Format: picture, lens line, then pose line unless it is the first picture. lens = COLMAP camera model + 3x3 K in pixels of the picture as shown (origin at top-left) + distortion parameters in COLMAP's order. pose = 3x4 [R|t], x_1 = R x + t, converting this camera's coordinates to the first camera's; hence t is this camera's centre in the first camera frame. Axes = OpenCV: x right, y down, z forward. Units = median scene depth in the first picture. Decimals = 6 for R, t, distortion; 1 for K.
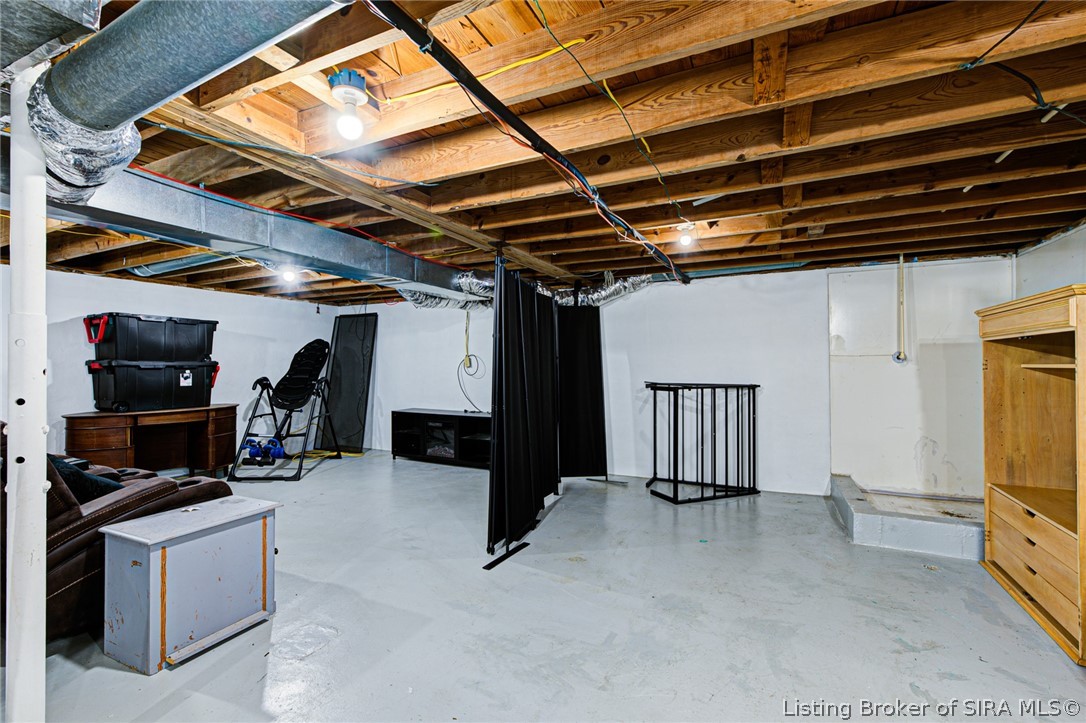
lens RADIAL K [[470.5, 0, 543.0], [0, 470.5, 361.5], [0, 0, 1]] dist [-0.004027, -0.000285]
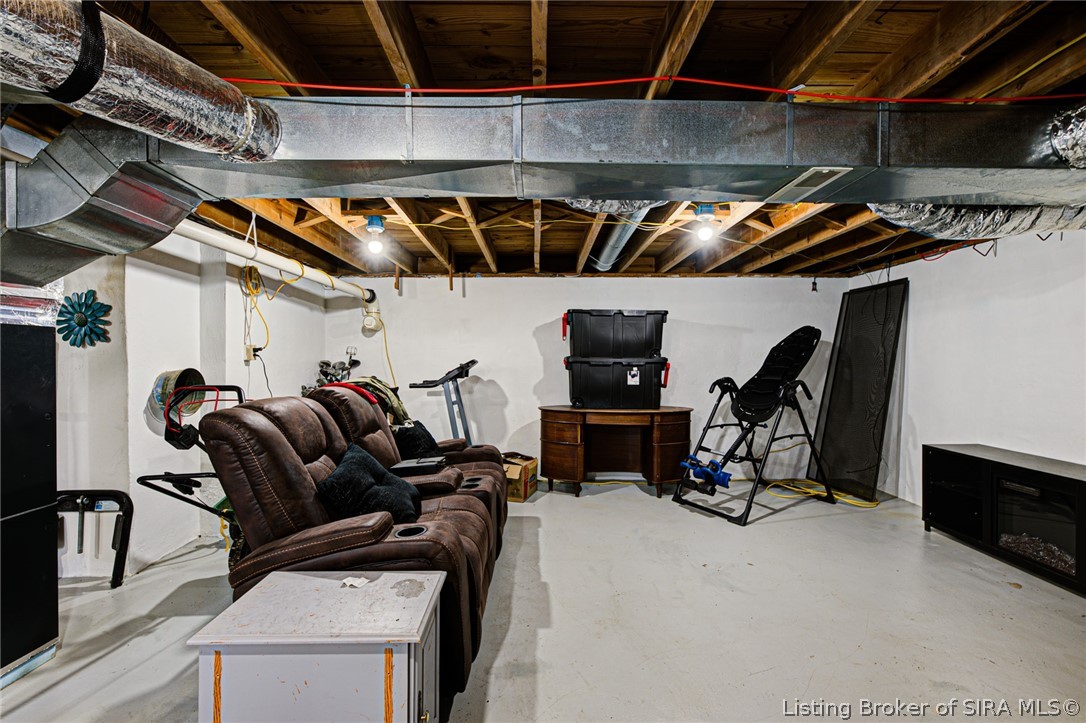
lens RADIAL K [[470.5, 0, 543.0], [0, 470.5, 361.5], [0, 0, 1]] dist [-0.004027, -0.000285]
pose [[0.443071, 0.004724, -0.896474, -0.022131], [0.001000, 0.999983, 0.005763, 0.001708], [0.896486, -0.003450, 0.443059, 0.431366]]
